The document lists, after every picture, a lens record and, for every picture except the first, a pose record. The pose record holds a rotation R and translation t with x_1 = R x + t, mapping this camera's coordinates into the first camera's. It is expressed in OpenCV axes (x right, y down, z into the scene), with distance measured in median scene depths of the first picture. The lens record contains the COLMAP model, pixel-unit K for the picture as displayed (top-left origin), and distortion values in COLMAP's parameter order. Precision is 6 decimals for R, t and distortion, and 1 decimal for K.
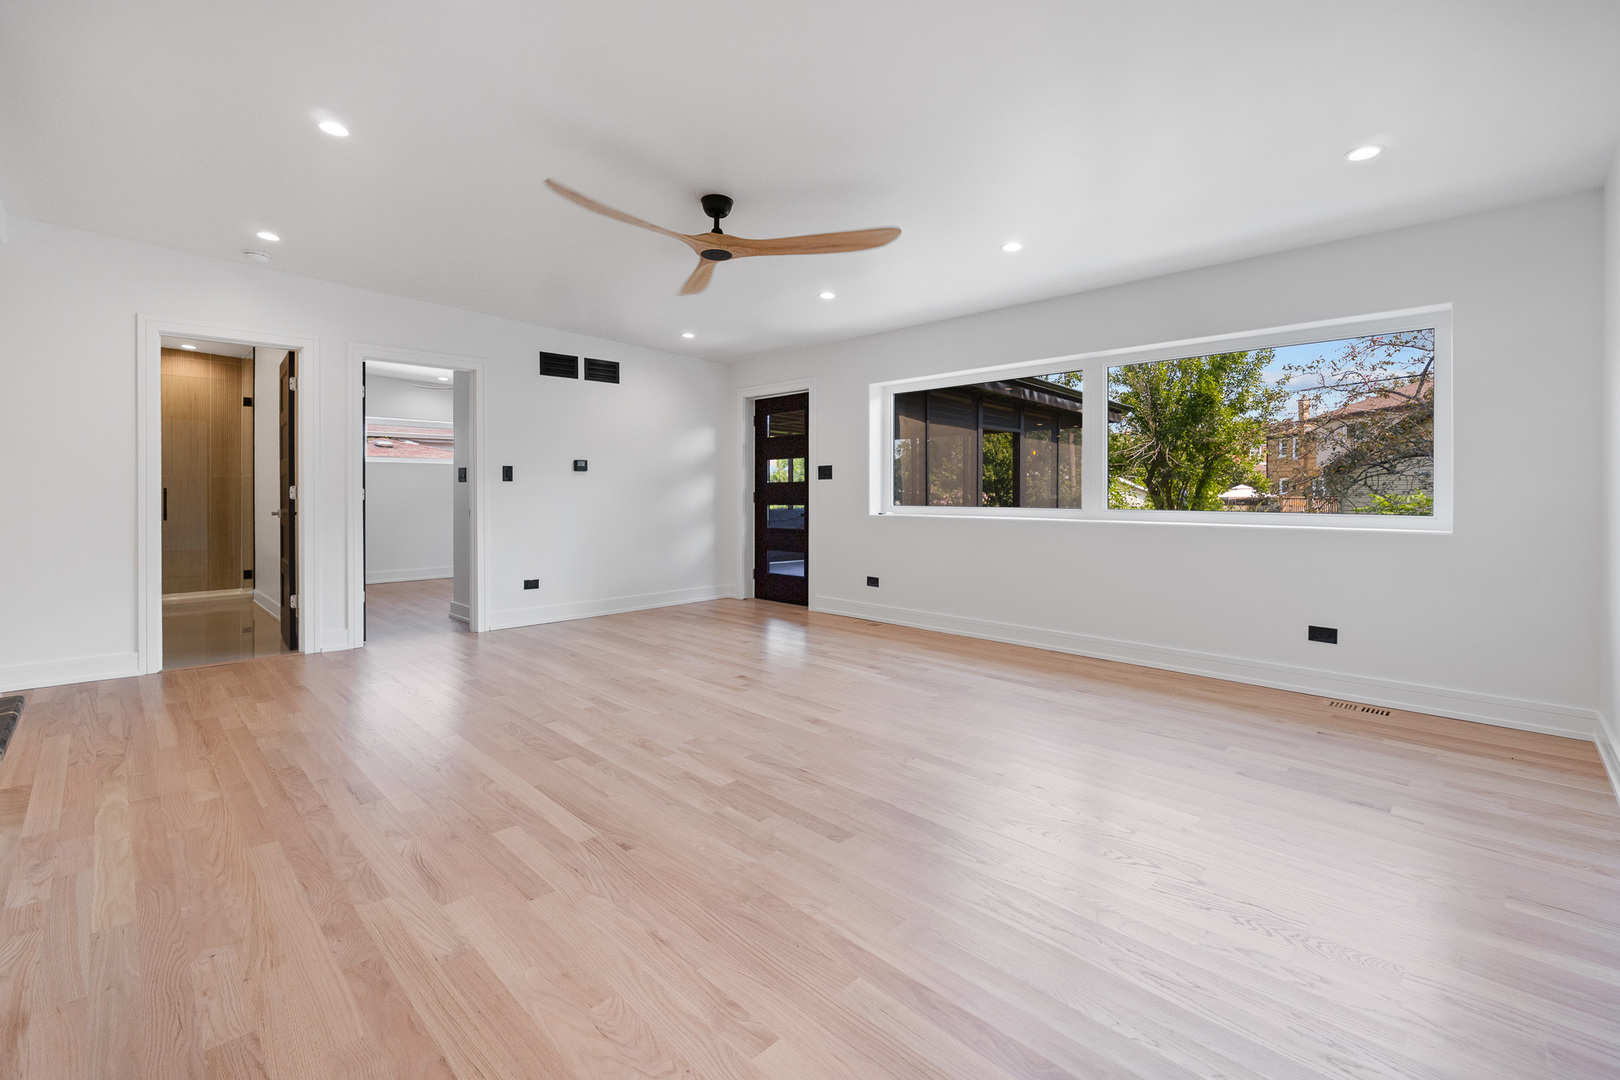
lens RADIAL K [[676.8, 0, 787.4], [0, 676.8, 492.3], [0, 0, 1]] dist [-0.007637, 0.000092]
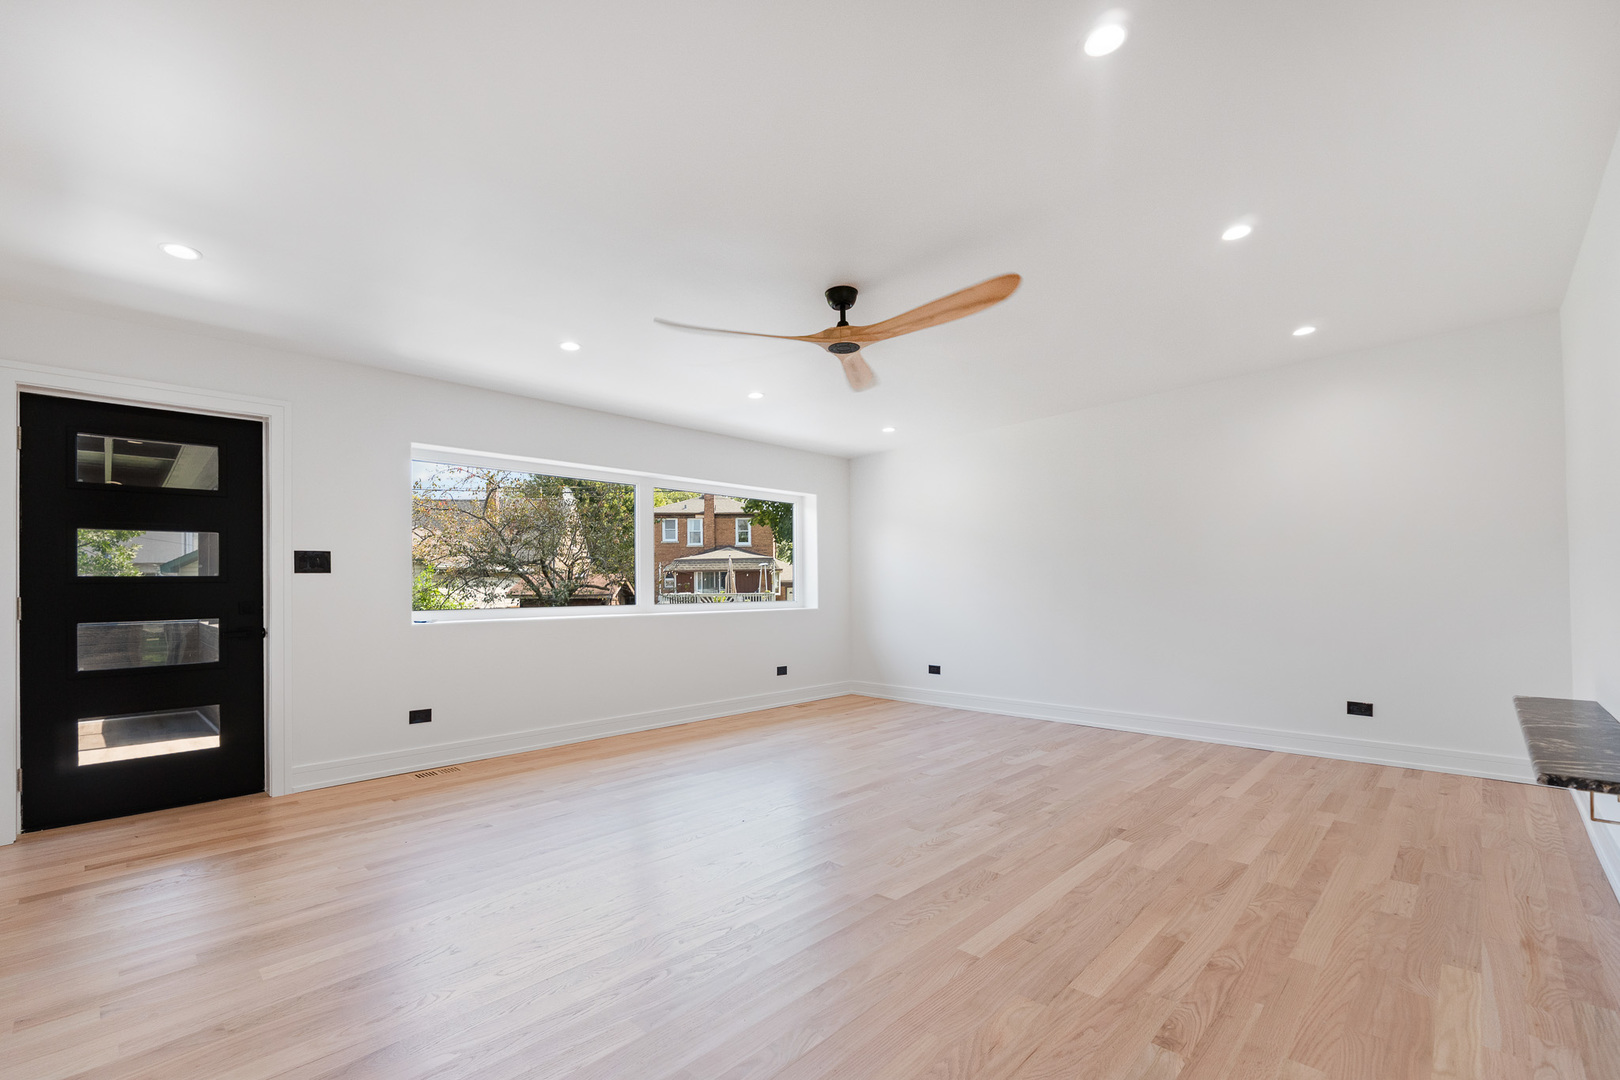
lens RADIAL K [[676.8, 0, 813.3], [0, 676.8, 576.1], [0, 0, 1]] dist [-0.007637, 0.000092]
pose [[0.000474, 0.012947, 0.999916, -1.289423], [0.008849, 0.999877, -0.012951, -0.009430], [-0.999961, 0.008854, 0.000359, 1.253951]]
